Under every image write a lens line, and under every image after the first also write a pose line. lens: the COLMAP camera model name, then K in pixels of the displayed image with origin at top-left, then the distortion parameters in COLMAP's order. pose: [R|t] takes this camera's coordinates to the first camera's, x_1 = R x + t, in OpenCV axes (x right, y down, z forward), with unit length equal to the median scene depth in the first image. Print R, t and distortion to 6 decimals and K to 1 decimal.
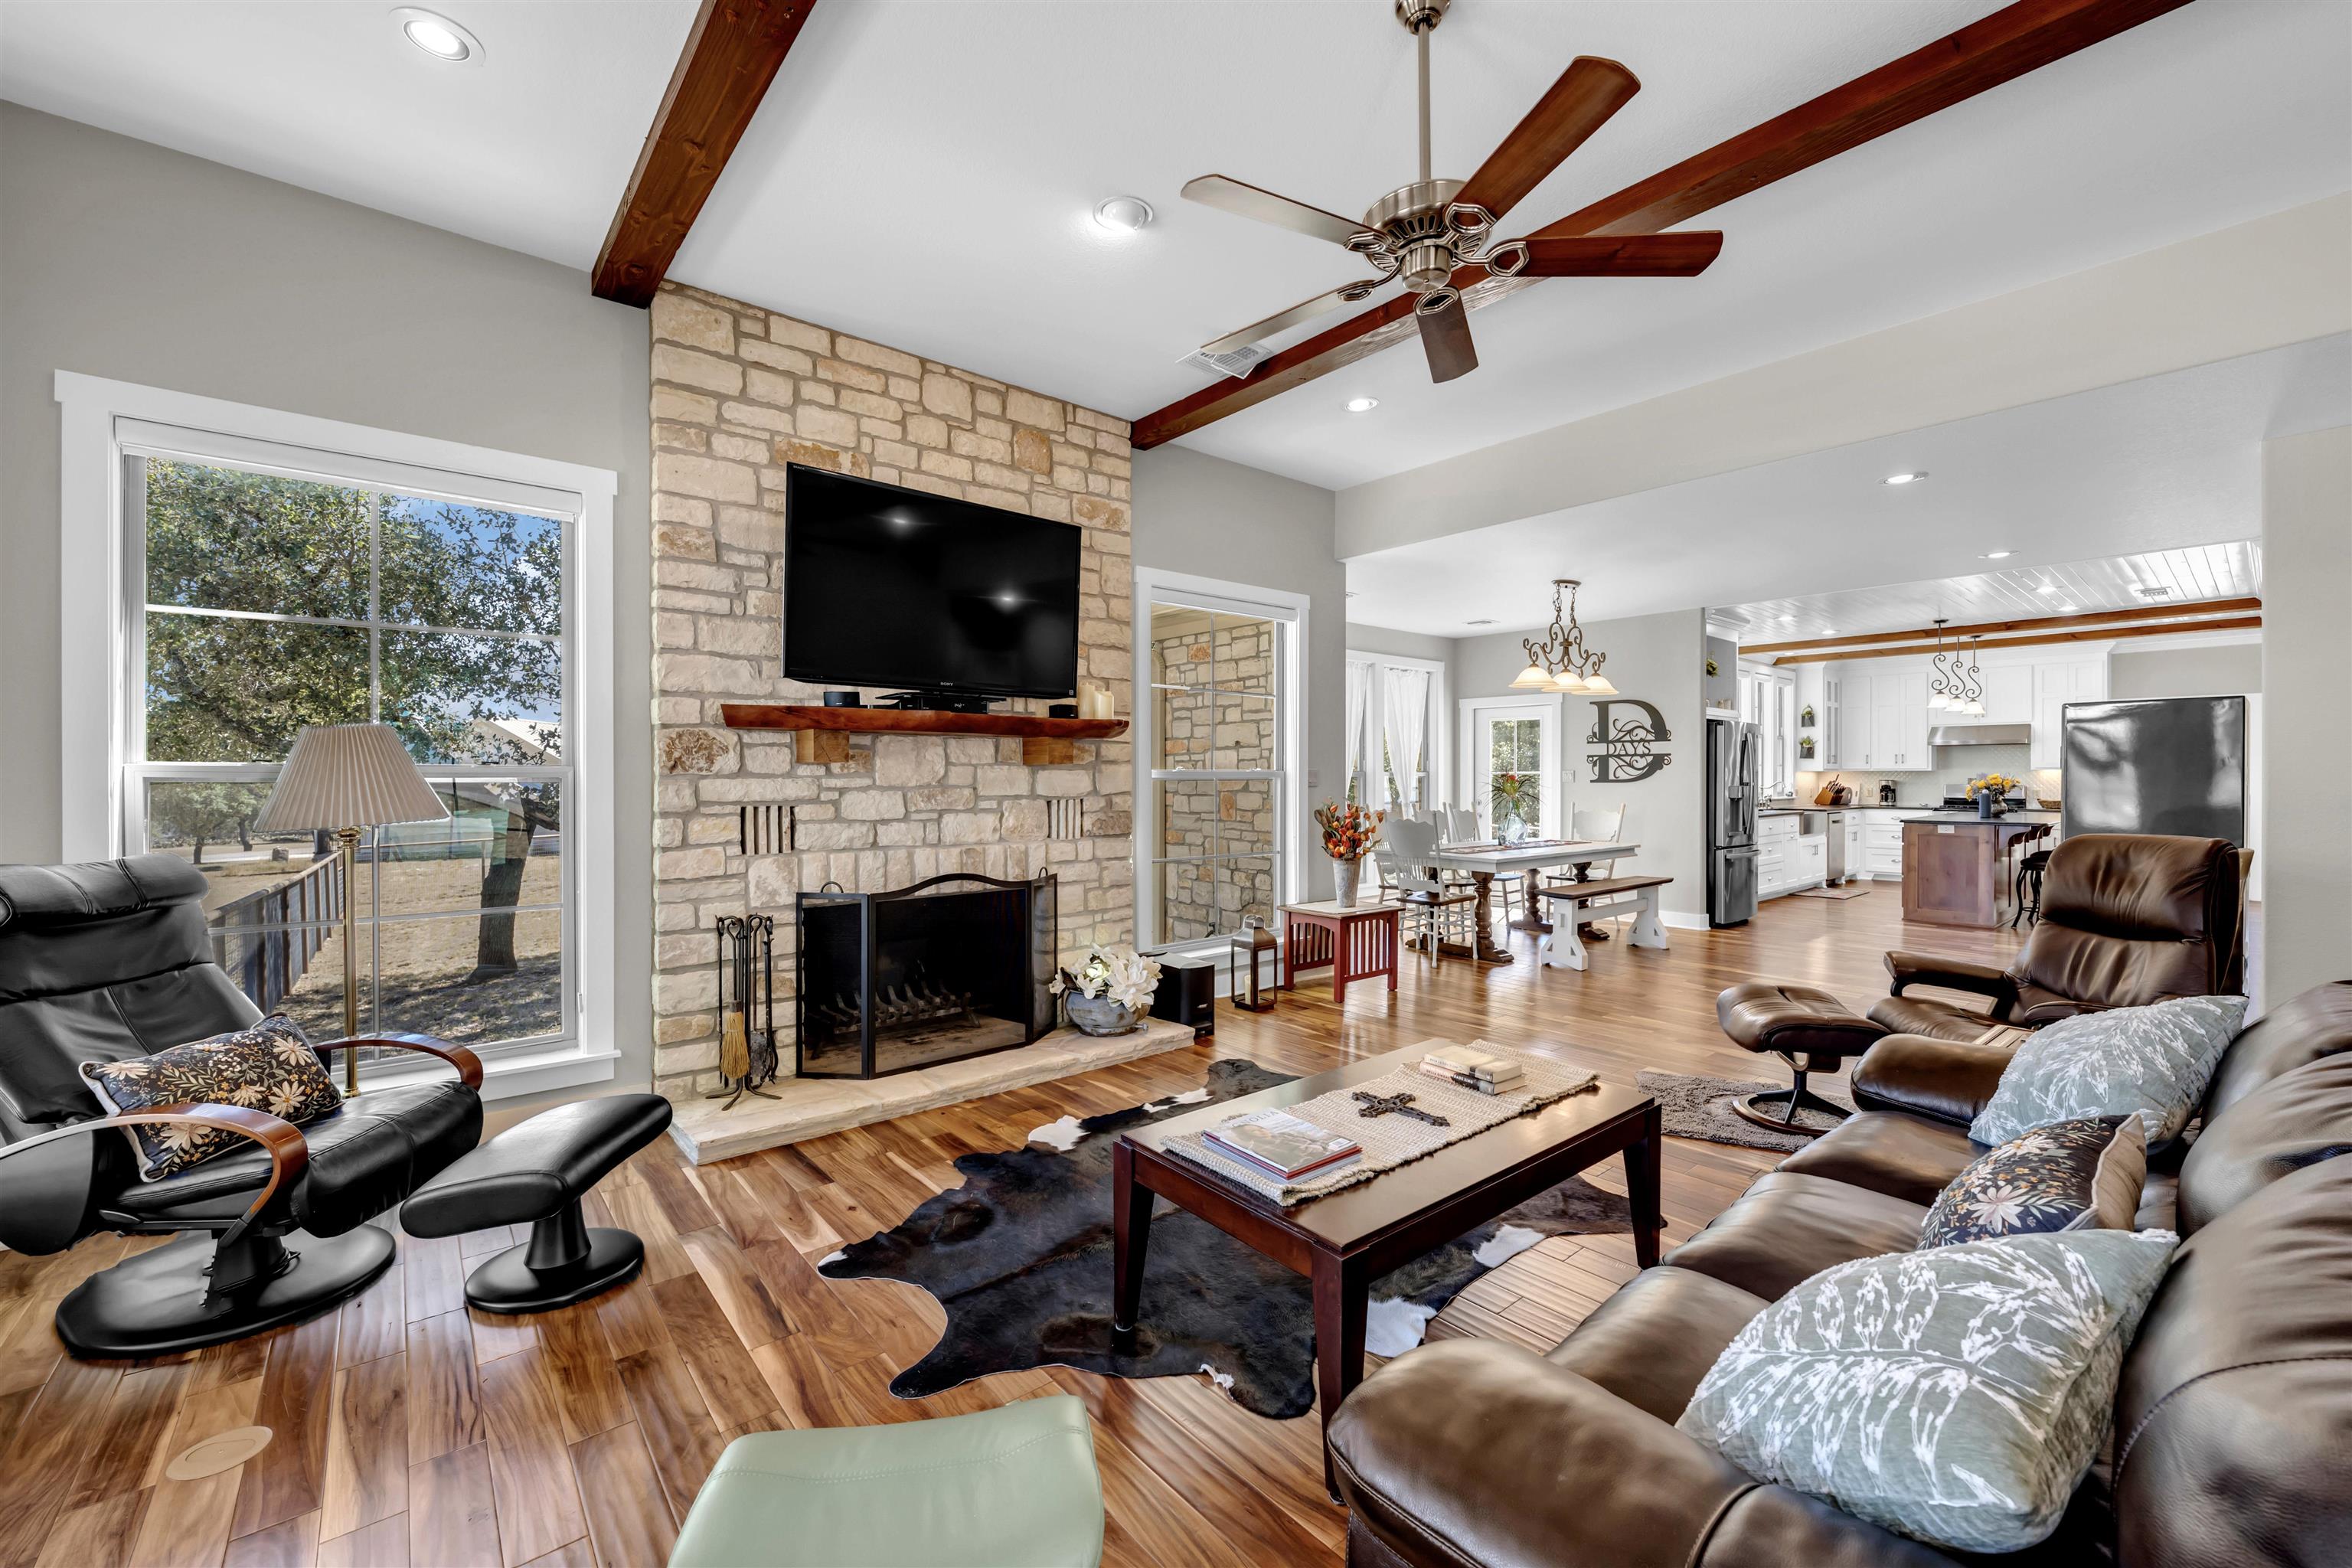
lens RADIAL K [[939.8, 0, 1171.6], [0, 939.8, 765.2], [0, 0, 1]] dist [-0.006689, -0.000236]
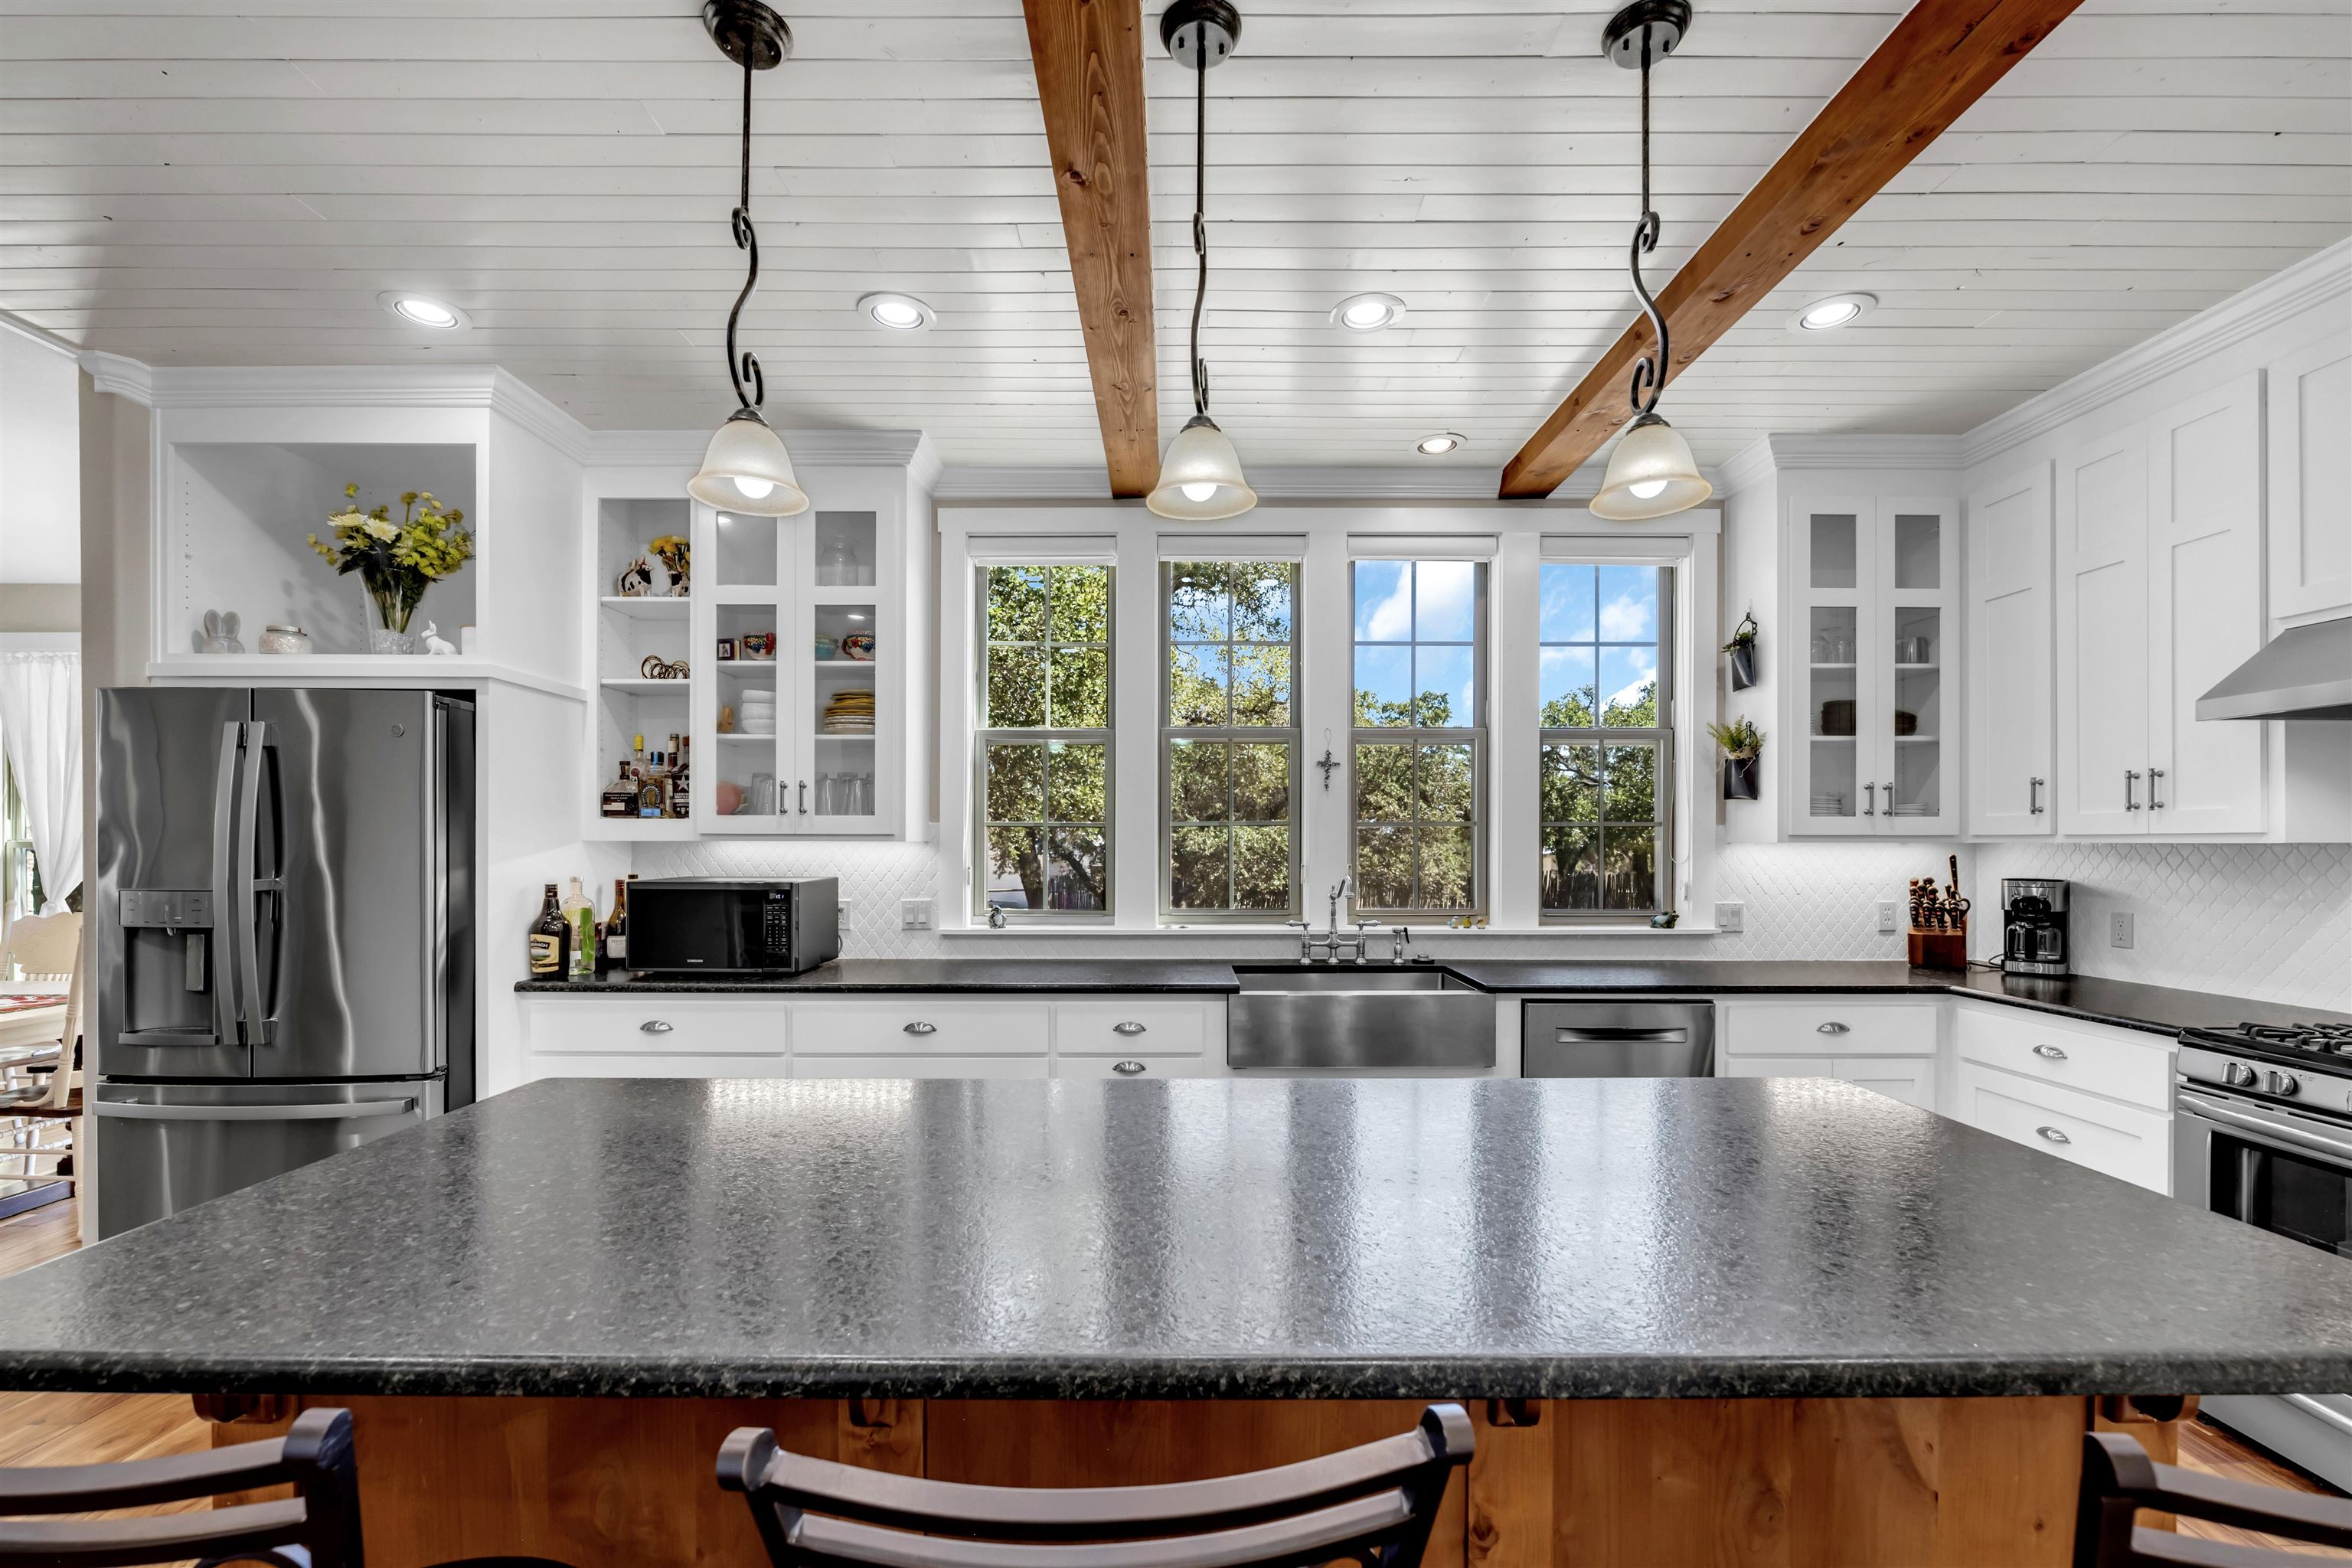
lens RADIAL K [[959.6, 0, 1173.0], [0, 959.6, 826.5], [0, 0, 1]] dist [-0.013190, 0.002132]
pose [[0.771738, -0.005596, -0.635916, 1.951228], [0.002584, 0.999981, -0.005663, 0.006968], [0.635935, 0.002727, 0.771738, 1.765851]]
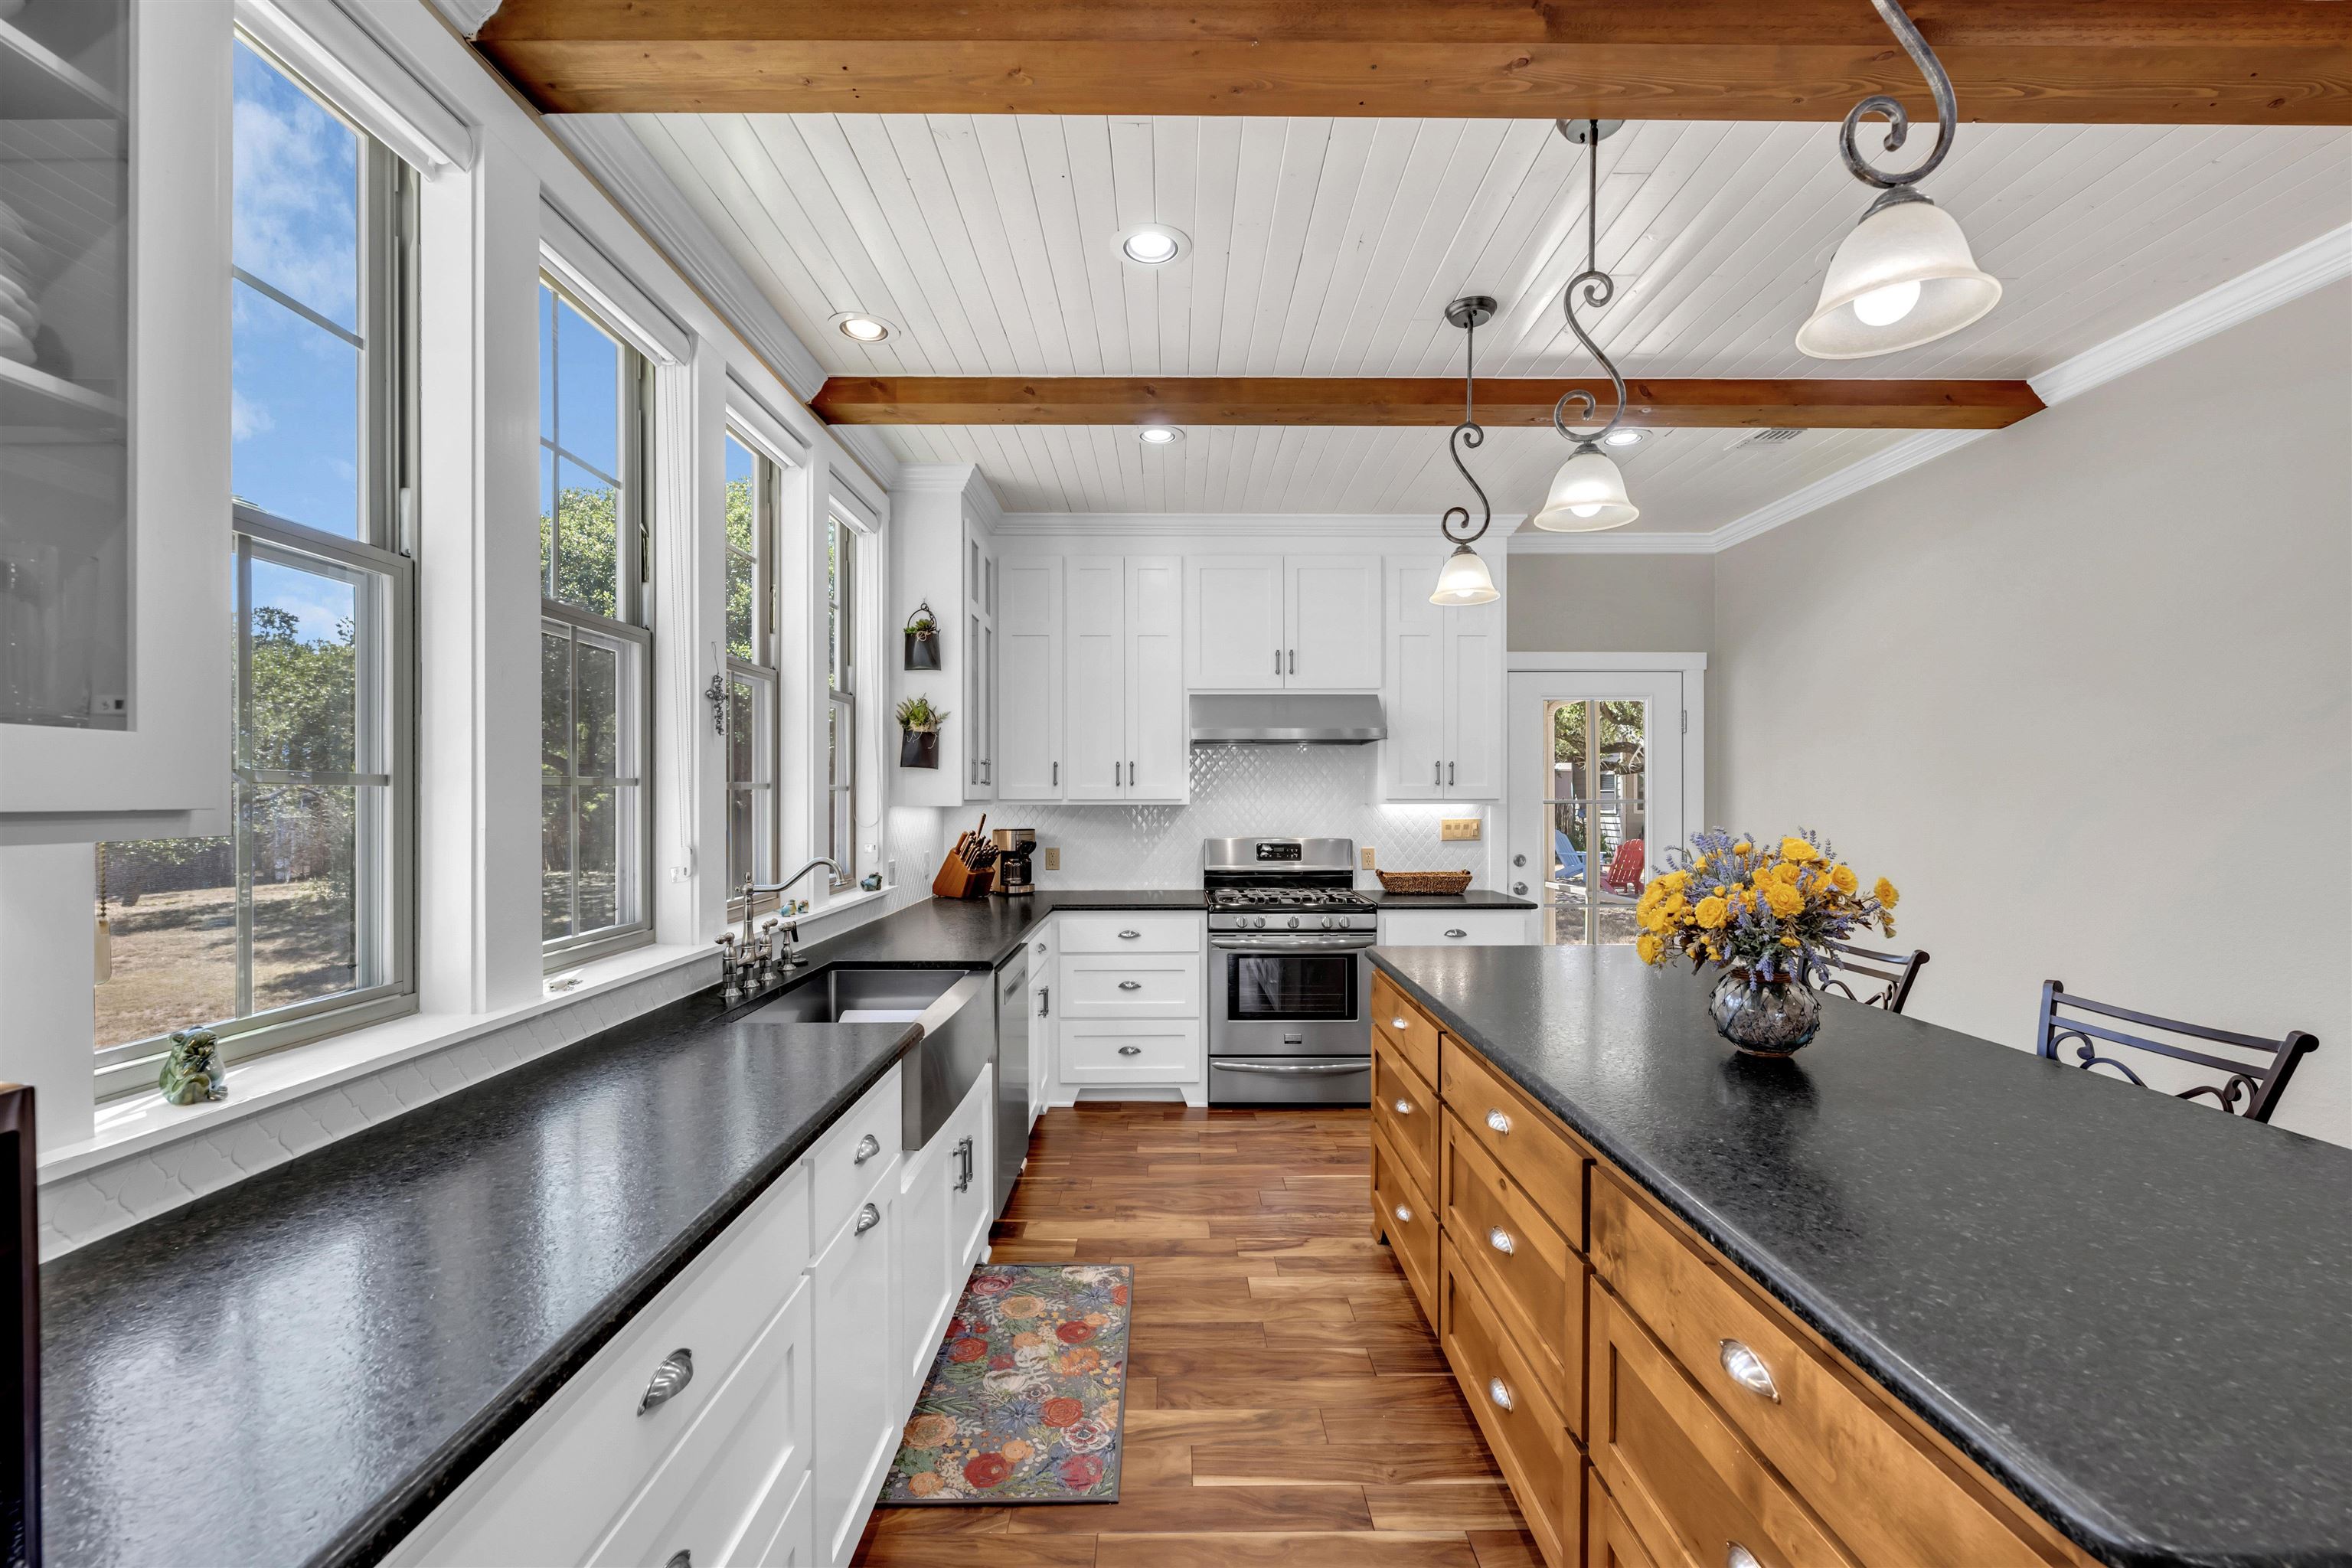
lens RADIAL K [[959.6, 0, 1191.1], [0, 959.6, 799.1], [0, 0, 1]] dist [-0.013190, 0.002132]
pose [[0.627089, -0.001118, 0.778947, 1.278937], [-0.006228, 0.999960, 0.006449, 0.002515], [-0.778923, -0.008896, 0.627057, 1.918324]]
